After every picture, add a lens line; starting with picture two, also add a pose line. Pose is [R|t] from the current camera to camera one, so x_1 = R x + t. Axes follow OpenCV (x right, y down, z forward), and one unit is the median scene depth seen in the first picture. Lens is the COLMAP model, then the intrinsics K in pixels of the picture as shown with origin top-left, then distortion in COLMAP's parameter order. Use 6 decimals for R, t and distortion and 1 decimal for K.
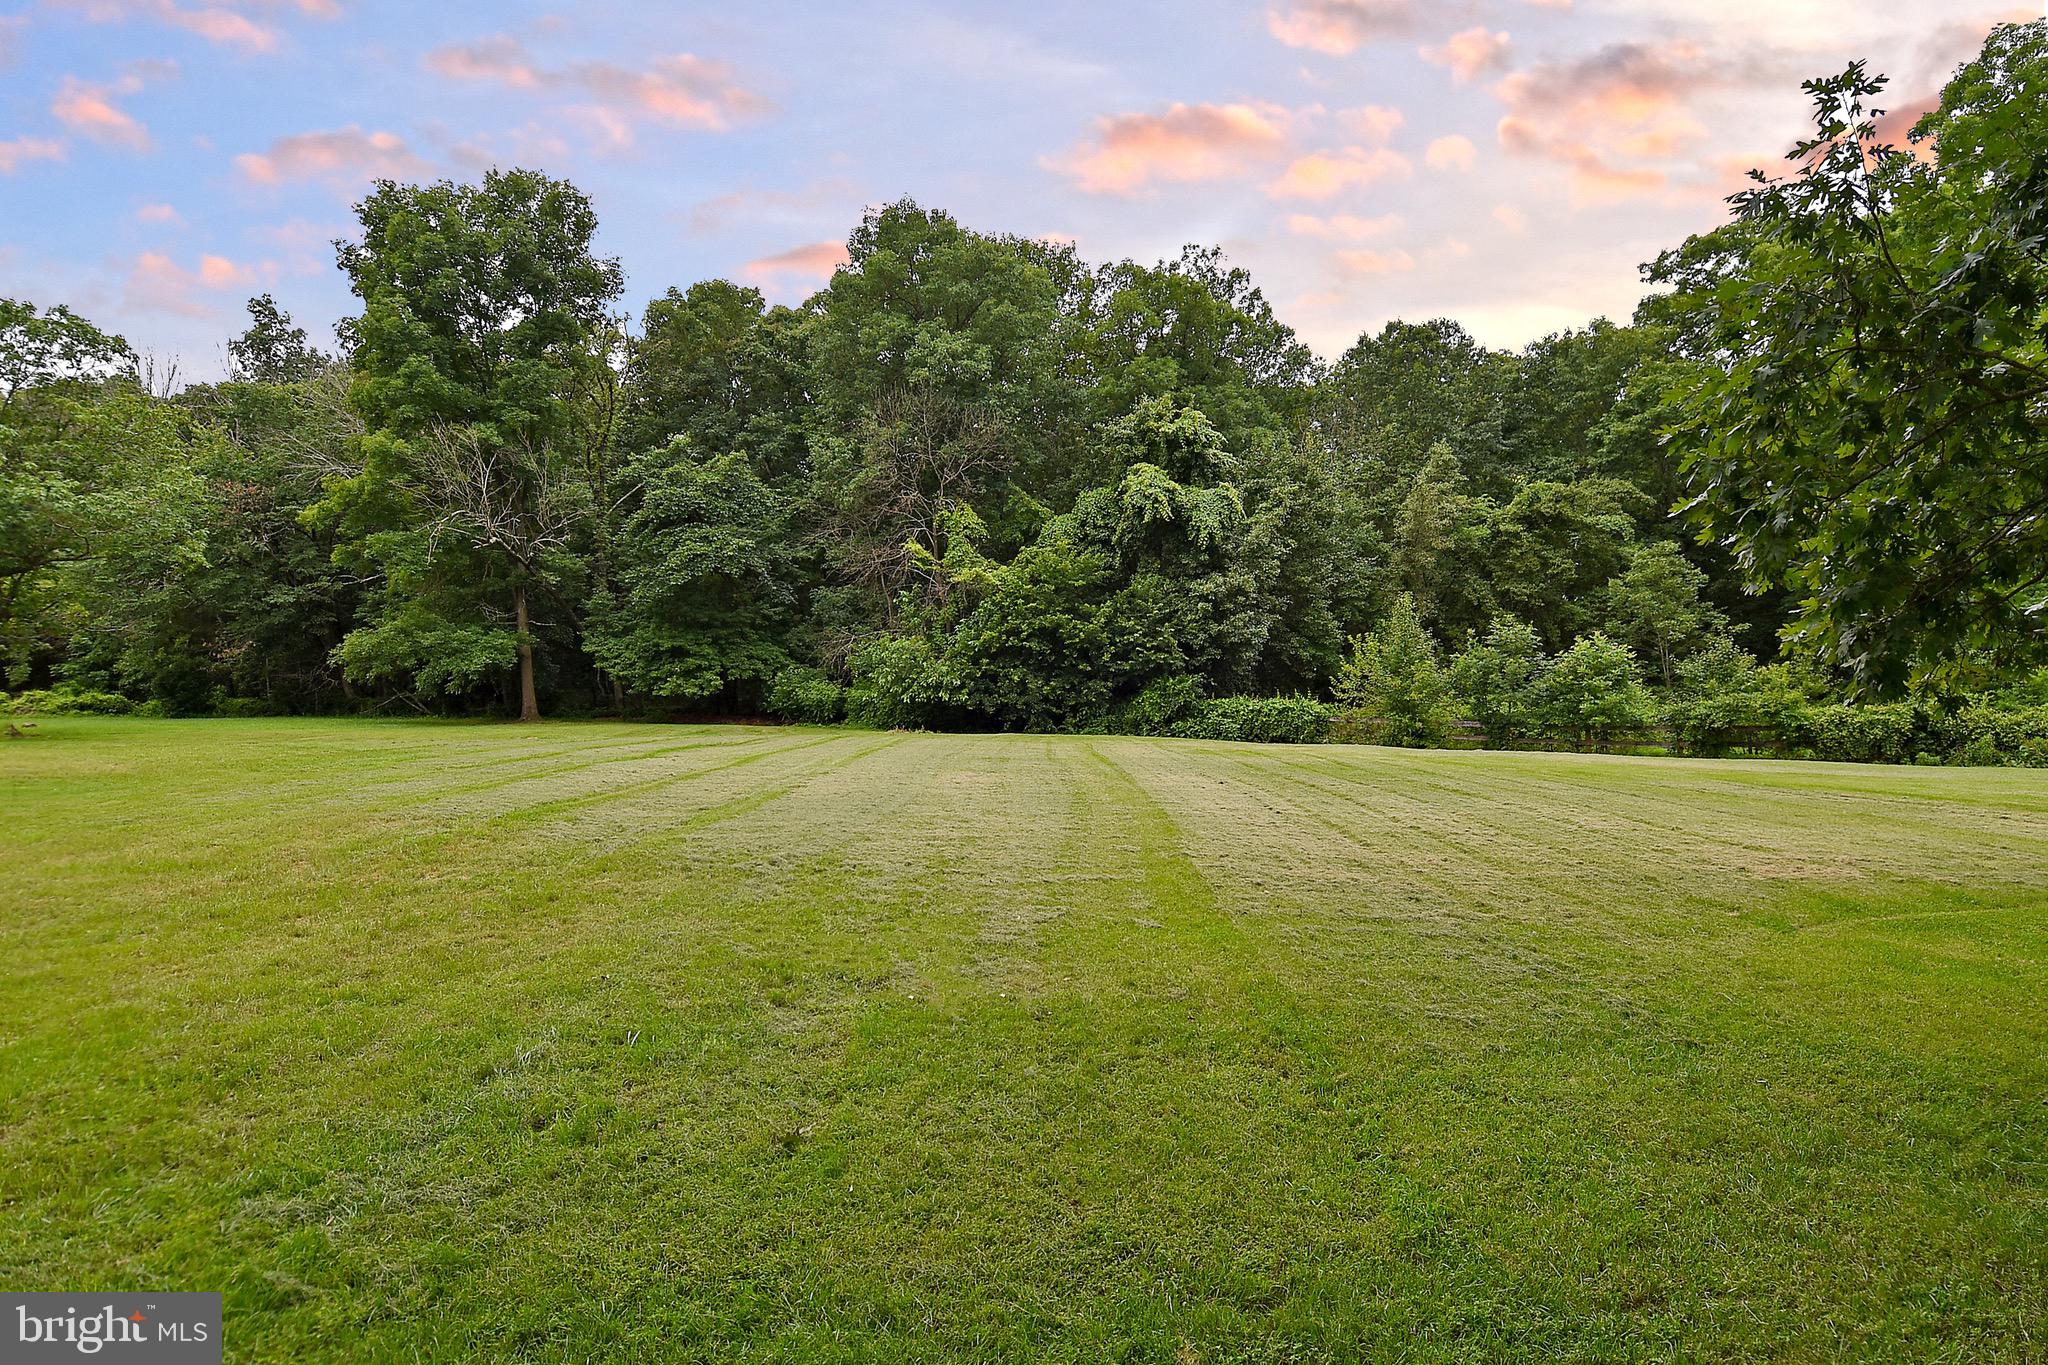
lens RADIAL K [[1100.9, 0, 1033.6], [0, 1100.9, 661.5], [0, 0, 1]] dist [0.046865, -0.052338]
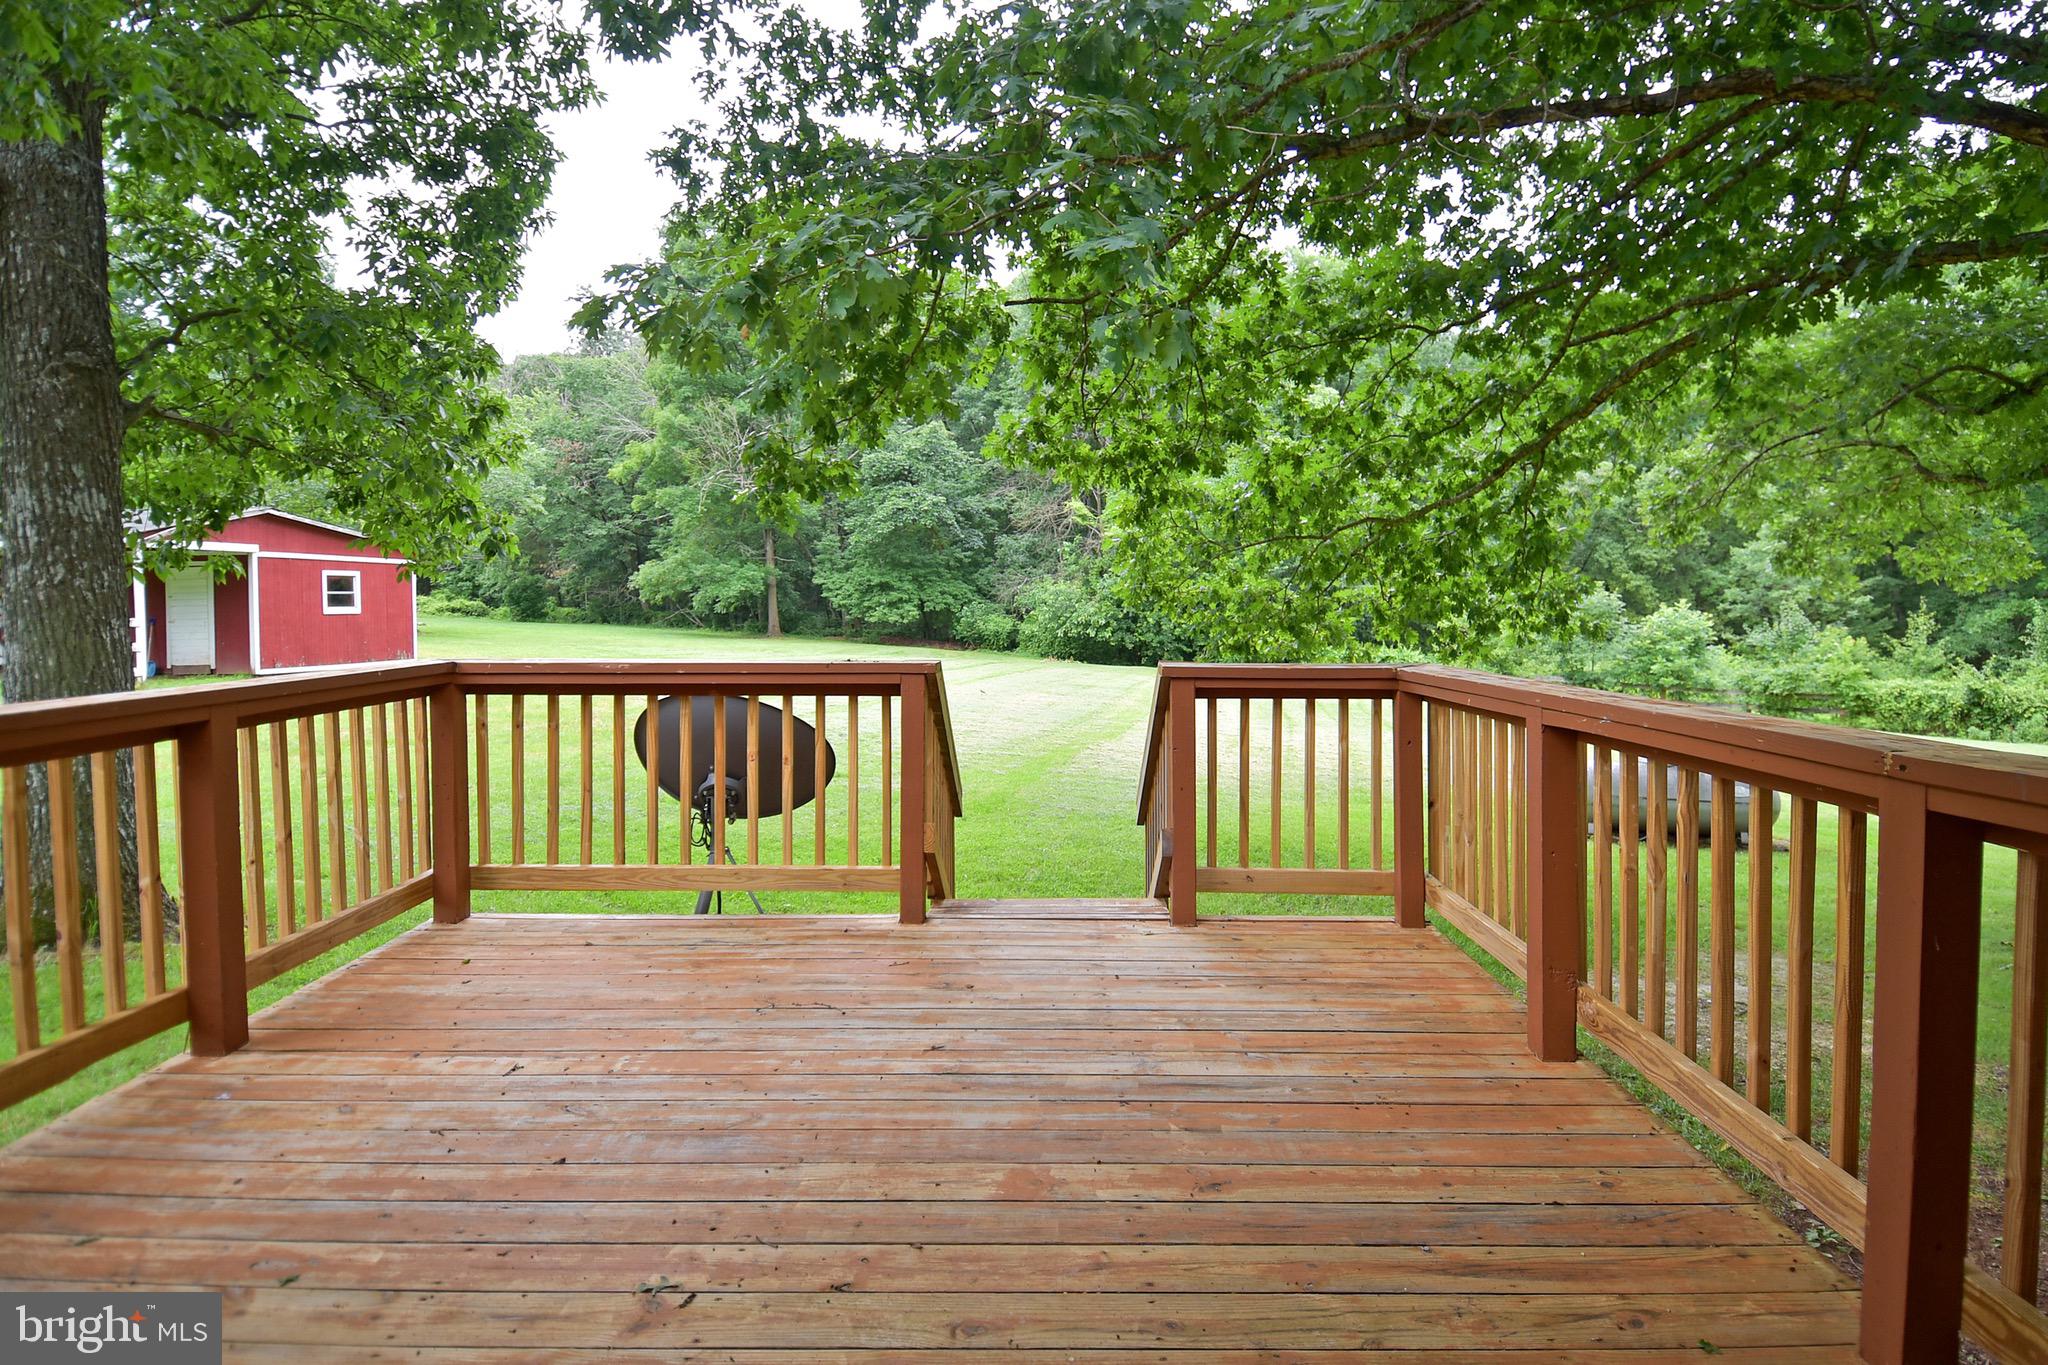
lens RADIAL K [[1078.7, 0, 1043.0], [0, 1078.7, 651.7], [0, 0, 1]] dist [0.049929, -0.050666]
pose [[0.978502, 0.047699, -0.200646, 0.092133], [-0.036747, 0.997642, 0.057962, -0.012378], [0.202938, -0.049342, 0.977948, -0.138226]]
